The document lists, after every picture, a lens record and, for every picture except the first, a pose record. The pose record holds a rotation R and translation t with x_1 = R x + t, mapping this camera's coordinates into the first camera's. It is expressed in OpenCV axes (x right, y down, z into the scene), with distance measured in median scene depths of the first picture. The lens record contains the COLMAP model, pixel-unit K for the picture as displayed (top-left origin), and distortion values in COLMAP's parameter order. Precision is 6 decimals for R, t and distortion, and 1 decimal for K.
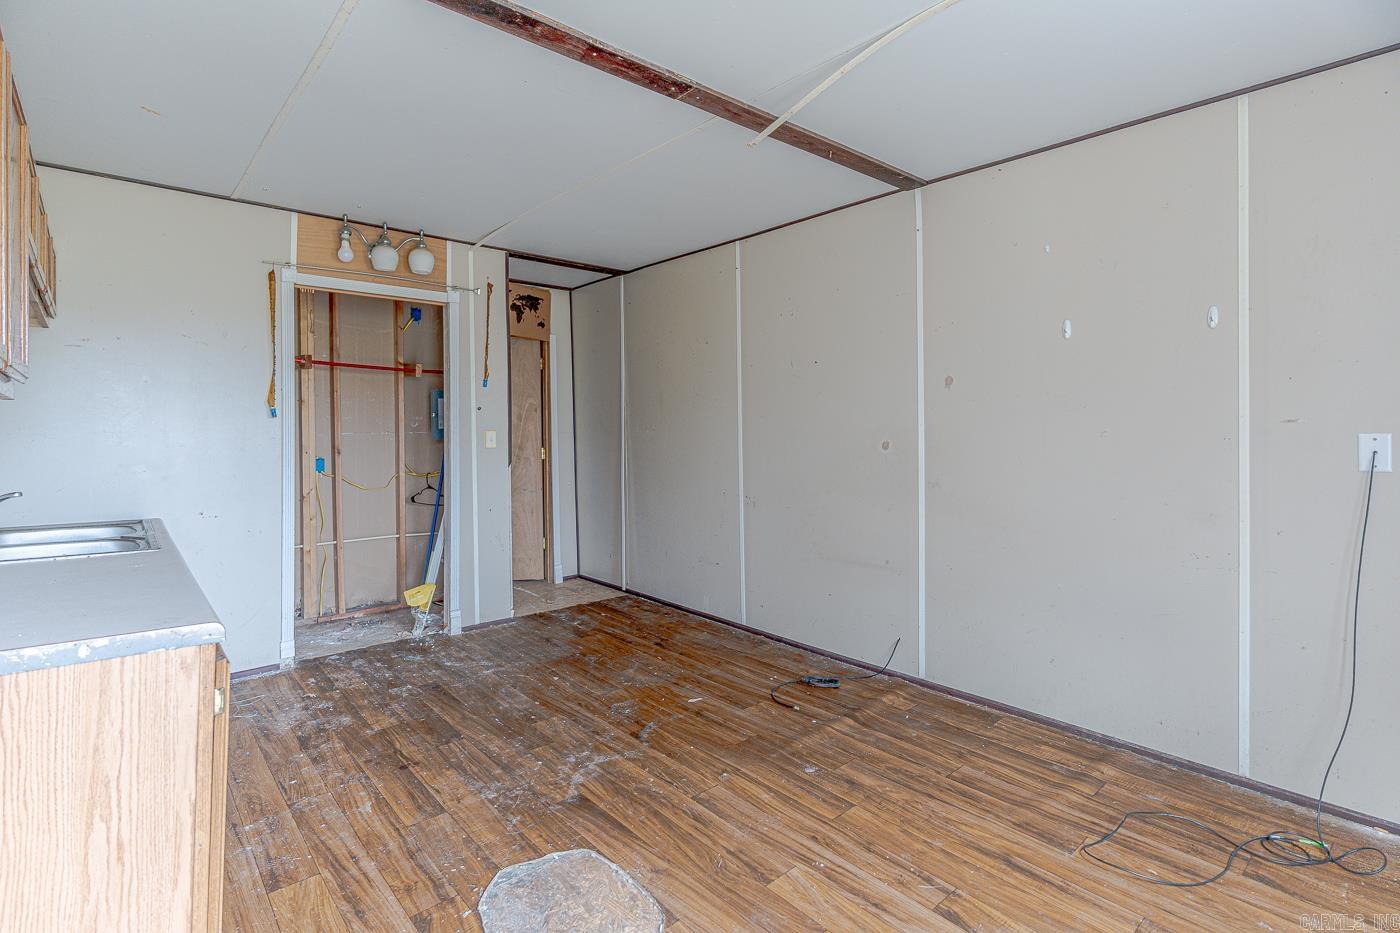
lens RADIAL K [[675.0, 0, 694.5], [0, 675.0, 432.2], [0, 0, 1]] dist [0.002953, -0.001261]
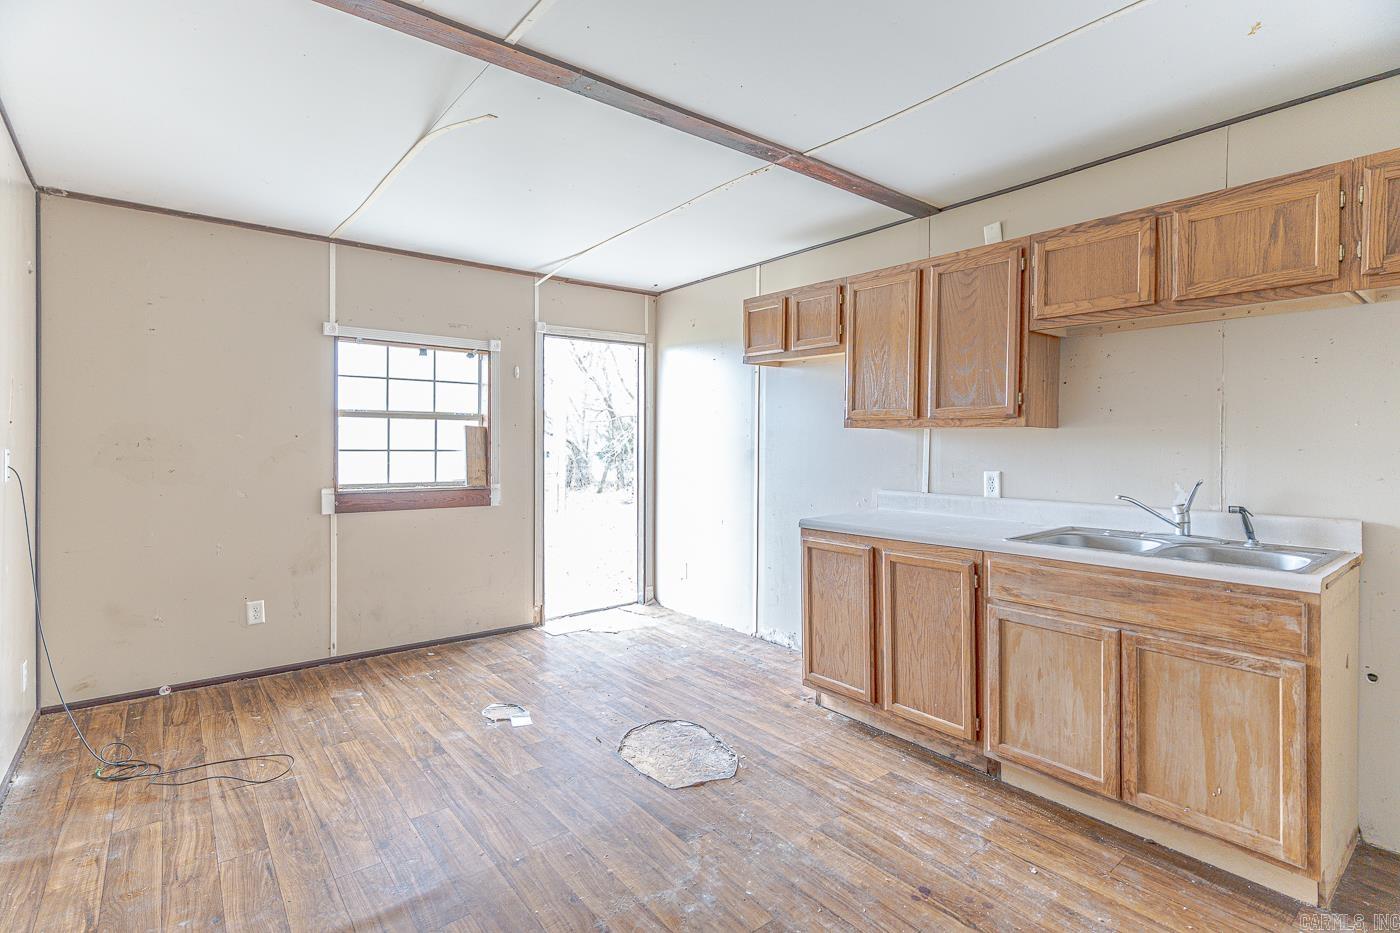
lens RADIAL K [[675.0, 0, 695.9], [0, 675.0, 447.6], [0, 0, 1]] dist [0.002953, -0.001261]
pose [[-0.998970, 0.001388, 0.045352, -0.170907], [0.001900, 0.999935, 0.011230, -0.009659], [-0.045334, 0.011304, -0.998908, 1.452270]]
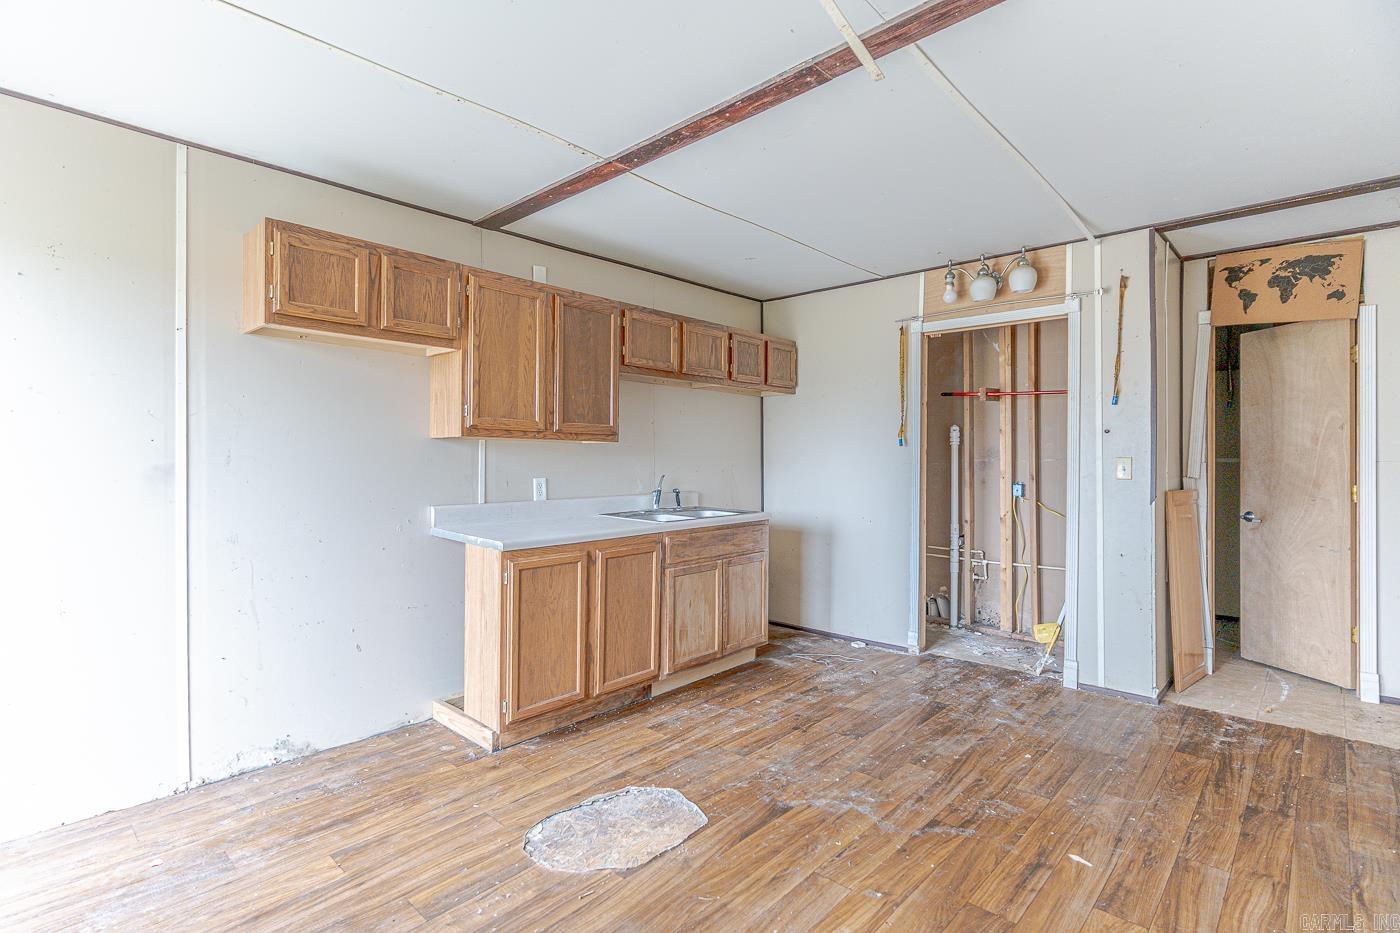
lens RADIAL K [[675.0, 0, 689.3], [0, 675.0, 465.3], [0, 0, 1]] dist [0.002953, -0.001261]
pose [[0.104343, 0.016101, -0.994411, 0.636879], [-0.005219, 0.999864, 0.015641, -0.004456], [0.994528, 0.003558, 0.104413, 0.554623]]
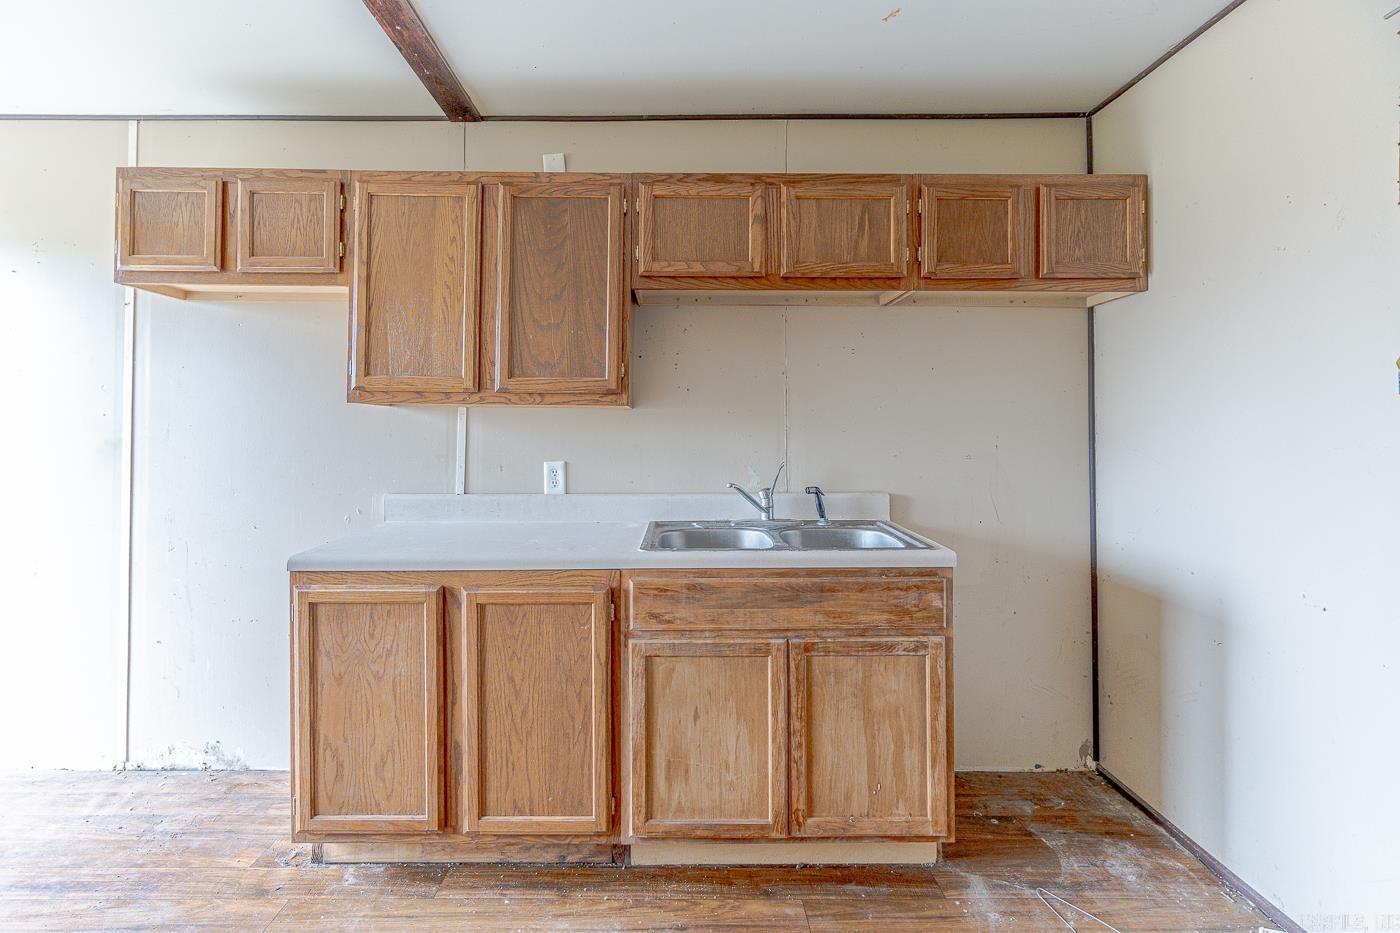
lens RADIAL K [[675.0, 0, 682.9], [0, 675.0, 421.8], [0, 0, 1]] dist [0.002953, -0.001261]
pose [[-0.654586, -0.004675, -0.755973, -0.056337], [0.000677, 0.999977, -0.006770, -0.003996], [0.755987, -0.004944, -0.654567, 1.067450]]
